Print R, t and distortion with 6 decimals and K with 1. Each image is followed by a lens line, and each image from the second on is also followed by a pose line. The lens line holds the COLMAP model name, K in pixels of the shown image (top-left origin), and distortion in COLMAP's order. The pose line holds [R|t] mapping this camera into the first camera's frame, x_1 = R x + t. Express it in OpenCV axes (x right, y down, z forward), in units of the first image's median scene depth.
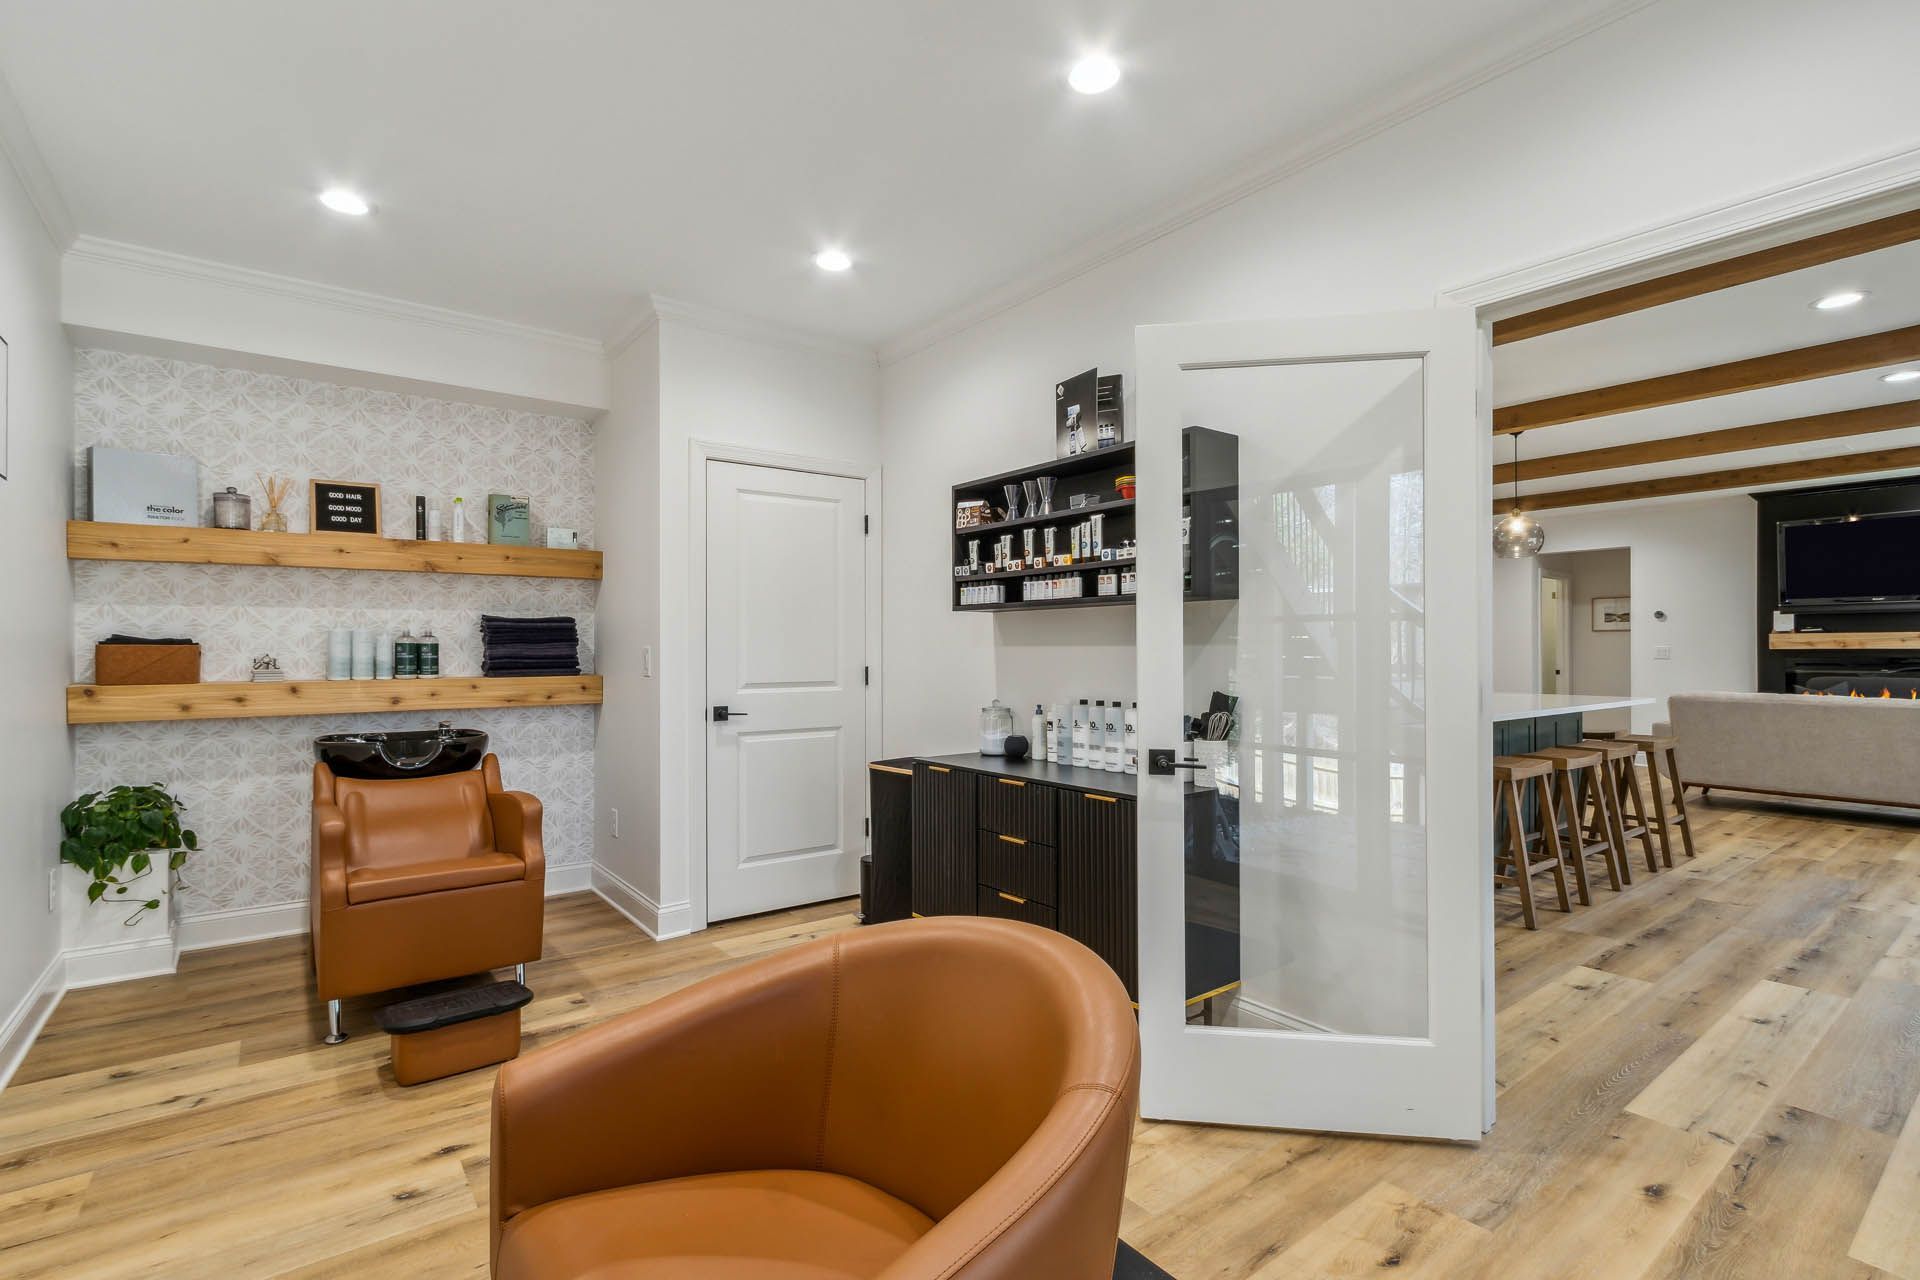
lens RADIAL K [[886.3, 0, 943.1], [0, 886.3, 642.0], [0, 0, 1]] dist [0.003024, 0.000372]
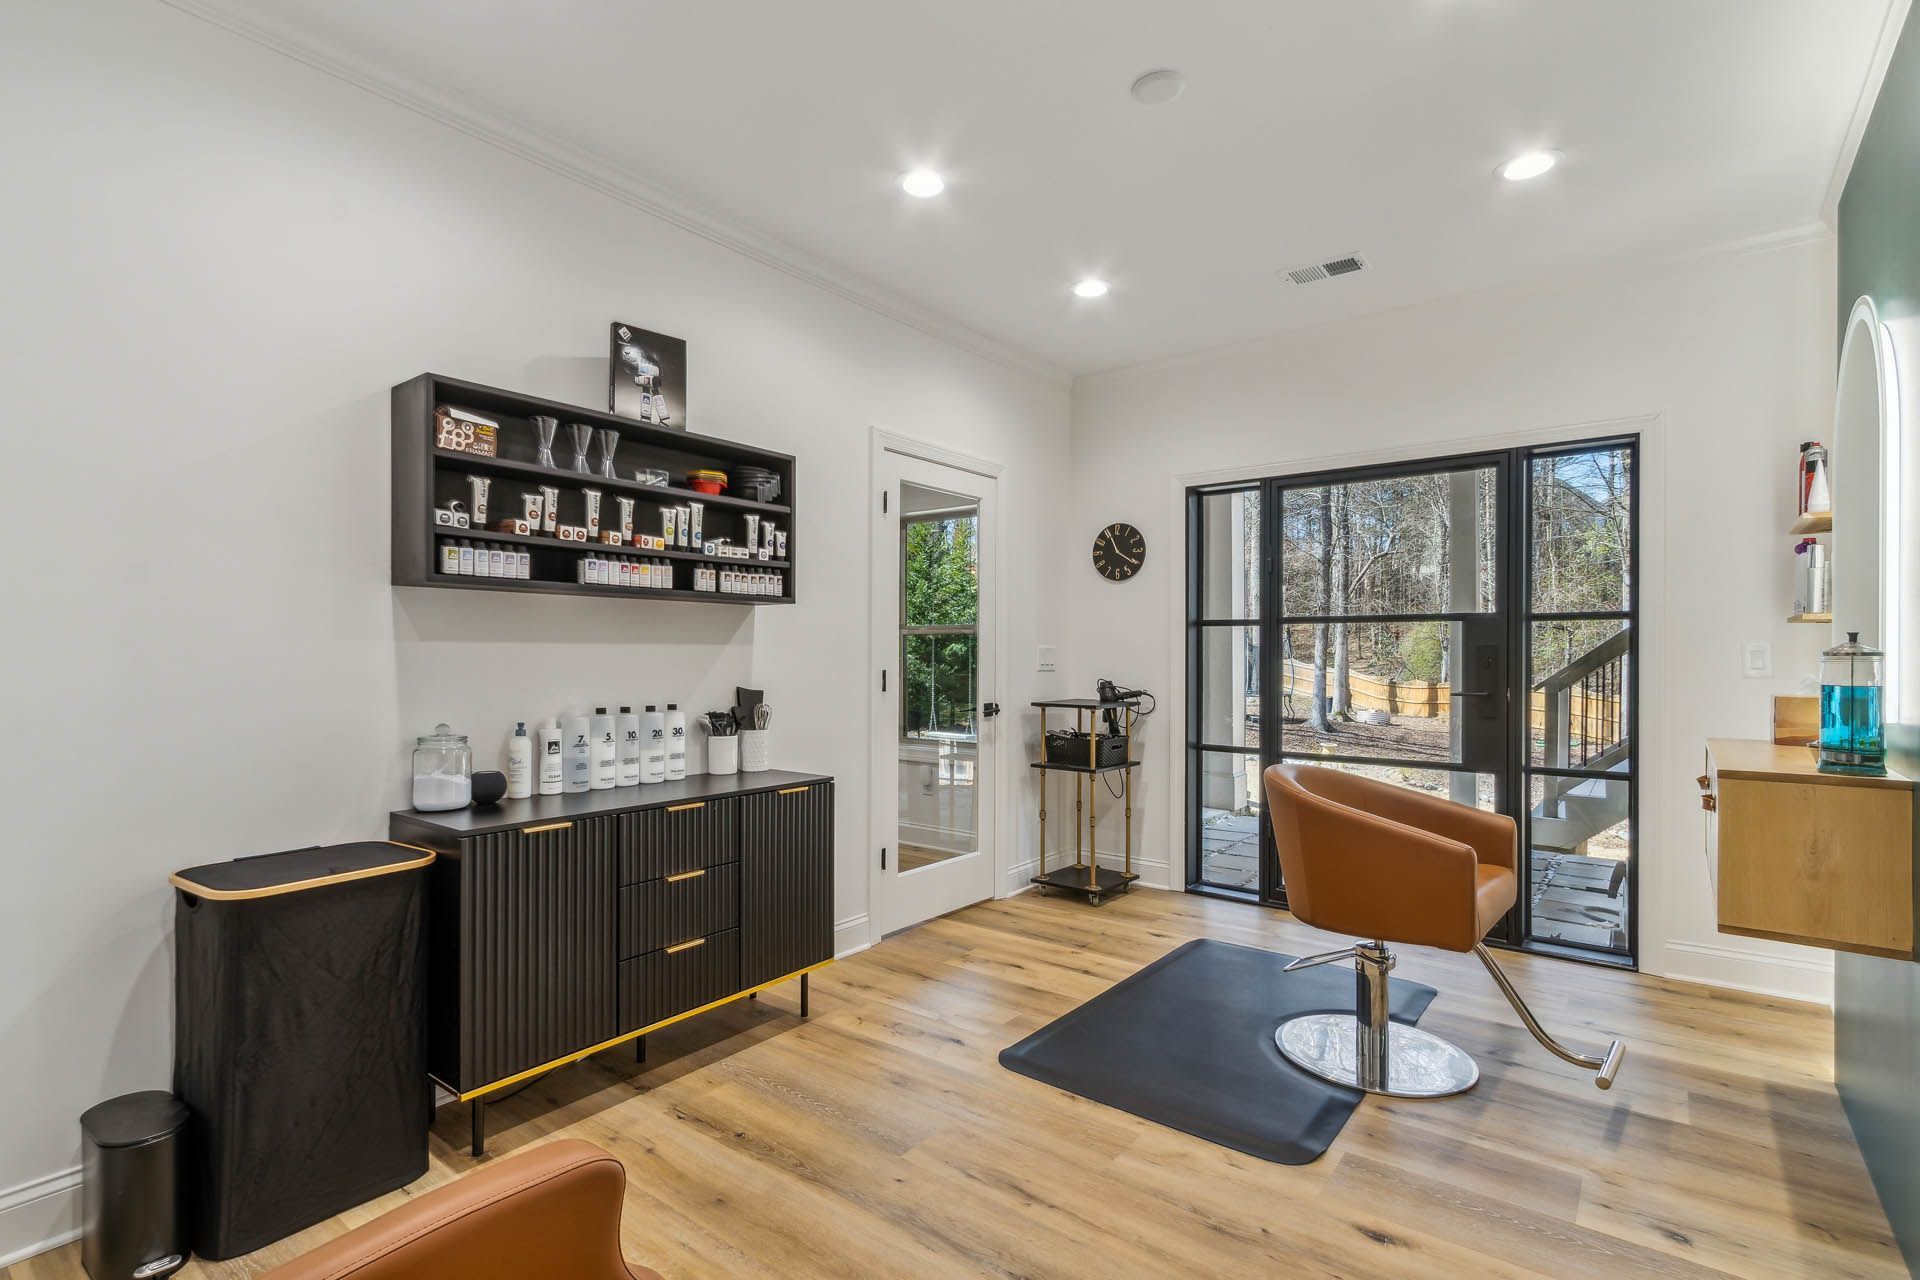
lens RADIAL K [[900.6, 0, 936.2], [0, 900.6, 649.5], [0, 0, 1]] dist [0.002560, 0.000230]
pose [[-0.247519, 0.006541, 0.968861, -0.688398], [-0.010134, 0.999905, -0.009340, 0.013909], [-0.968830, -0.012130, -0.247429, 0.846548]]
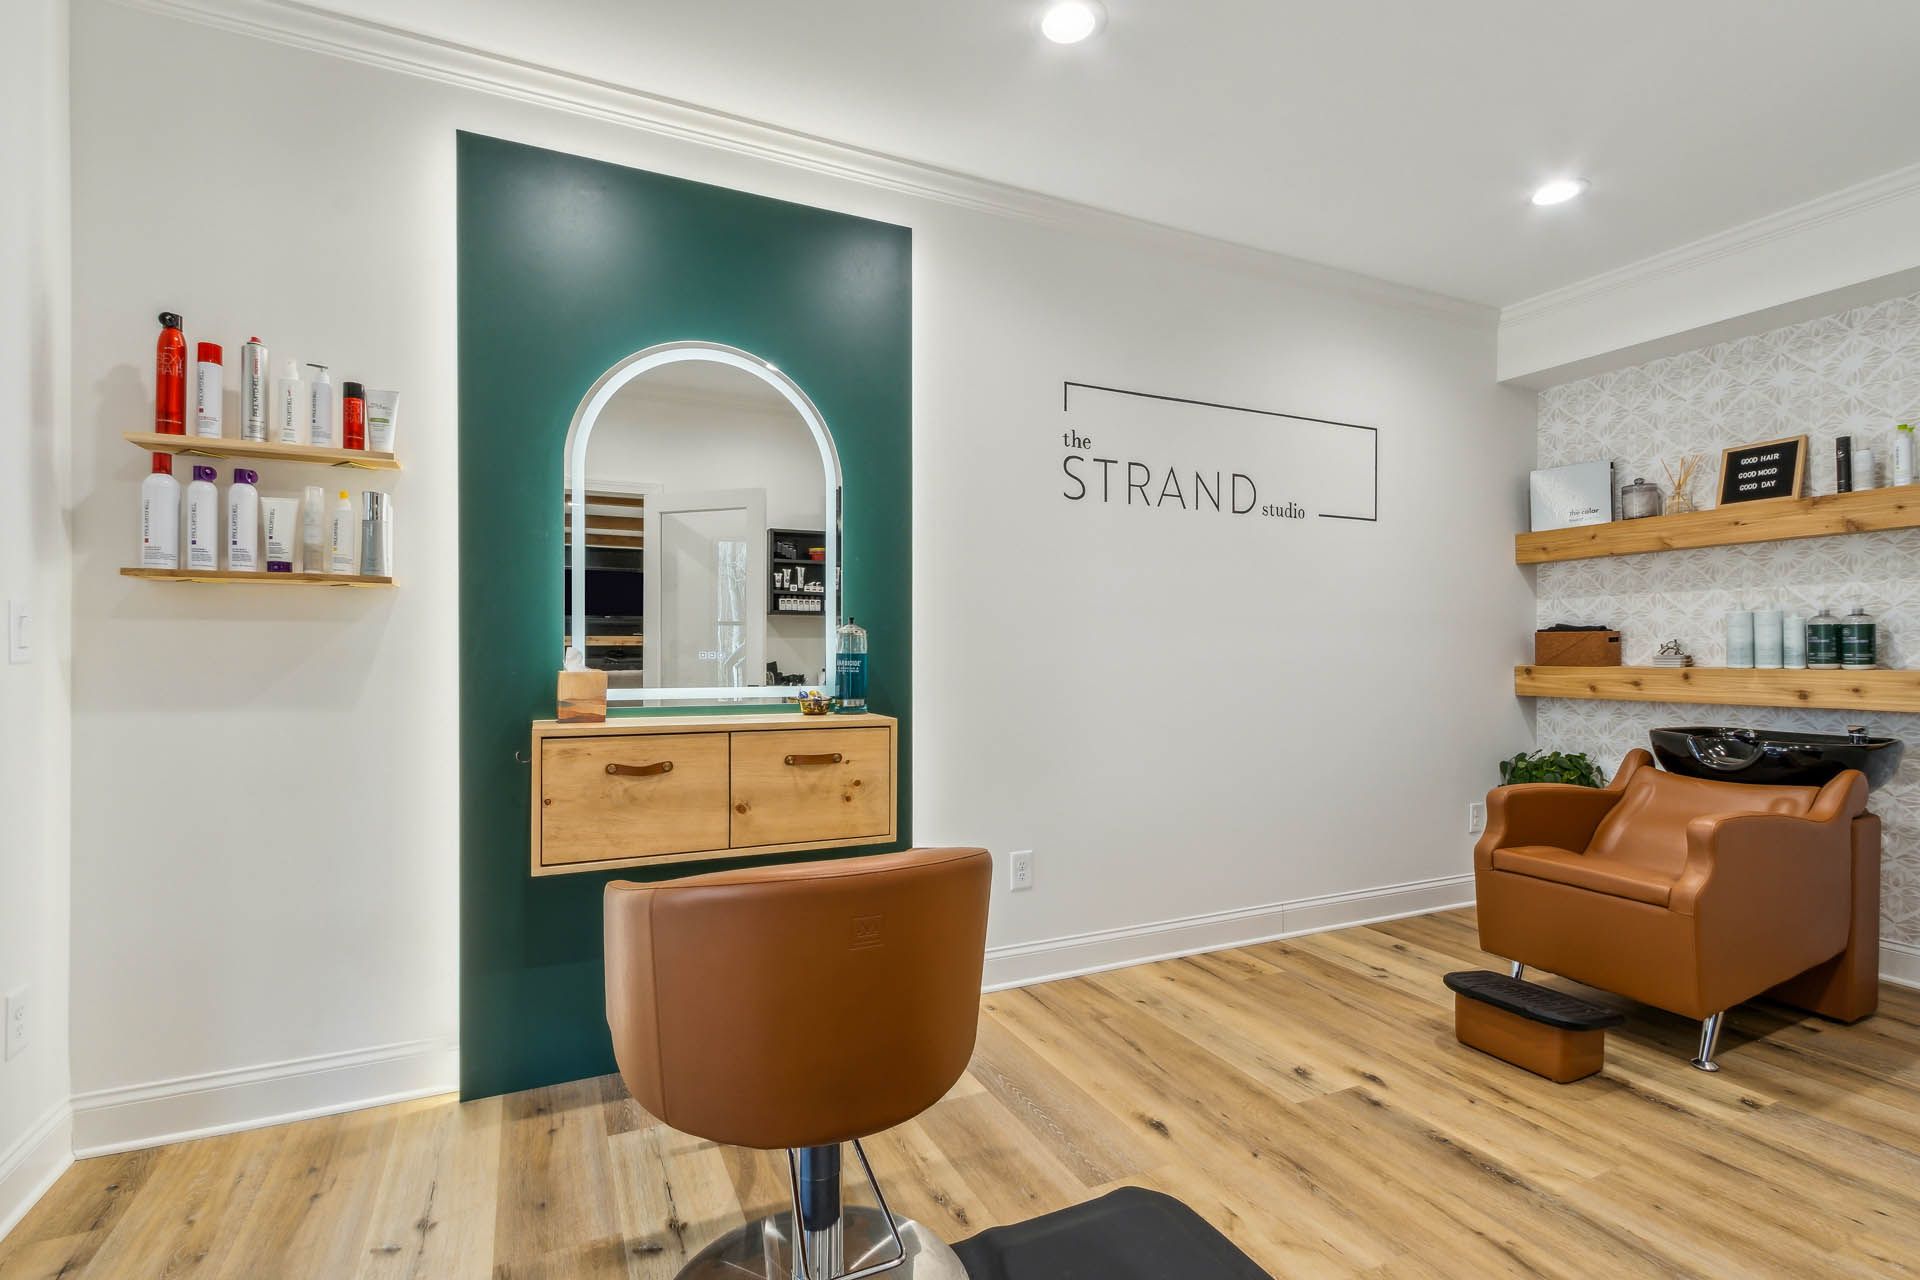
lens RADIAL K [[886.3, 0, 943.1], [0, 886.3, 642.0], [0, 0, 1]] dist [0.003024, 0.000372]
pose [[-0.208385, -0.008496, -0.978010, 0.400601], [0.007750, 0.999917, -0.010337, 0.022032], [0.978016, -0.009734, -0.208302, 0.443756]]
